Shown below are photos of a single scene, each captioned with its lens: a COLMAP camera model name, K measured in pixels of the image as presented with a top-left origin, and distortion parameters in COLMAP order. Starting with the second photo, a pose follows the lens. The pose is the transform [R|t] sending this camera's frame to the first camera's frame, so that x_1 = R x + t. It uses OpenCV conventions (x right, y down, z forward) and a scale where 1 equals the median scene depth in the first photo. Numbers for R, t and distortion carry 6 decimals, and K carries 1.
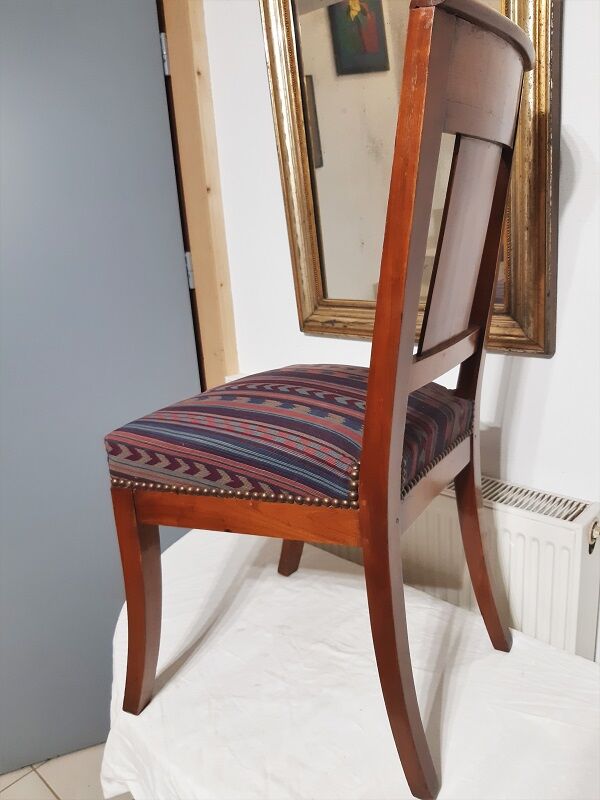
lens RADIAL K [[644.4, 0, 296.1], [0, 644.4, 399.9], [0, 0, 1]] dist [0.004246, -0.008959]
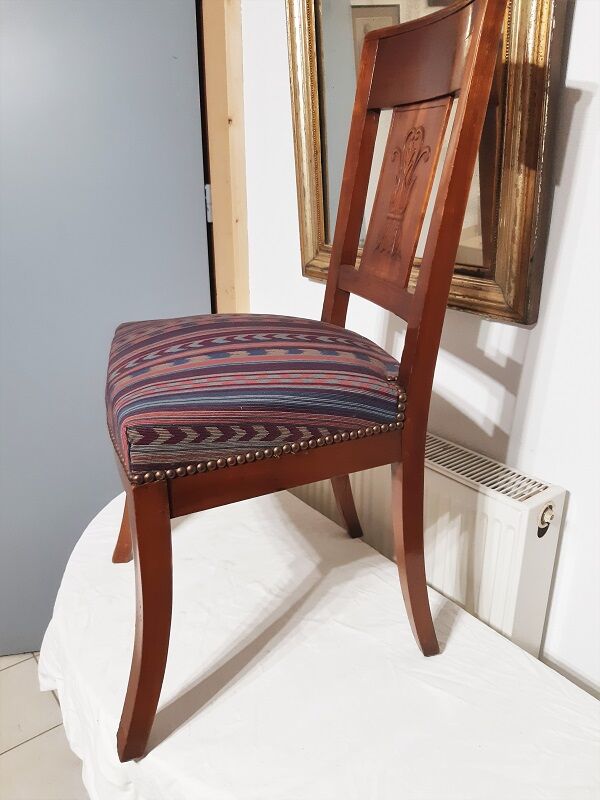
lens RADIAL K [[644.4, 0, 296.1], [0, 644.4, 399.9], [0, 0, 1]] dist [0.004246, -0.008959]
pose [[0.985246, 0.120288, -0.121742, 0.149448], [-0.109363, 0.989662, 0.092779, -0.009916], [0.131643, -0.078096, 0.988216, 0.015761]]
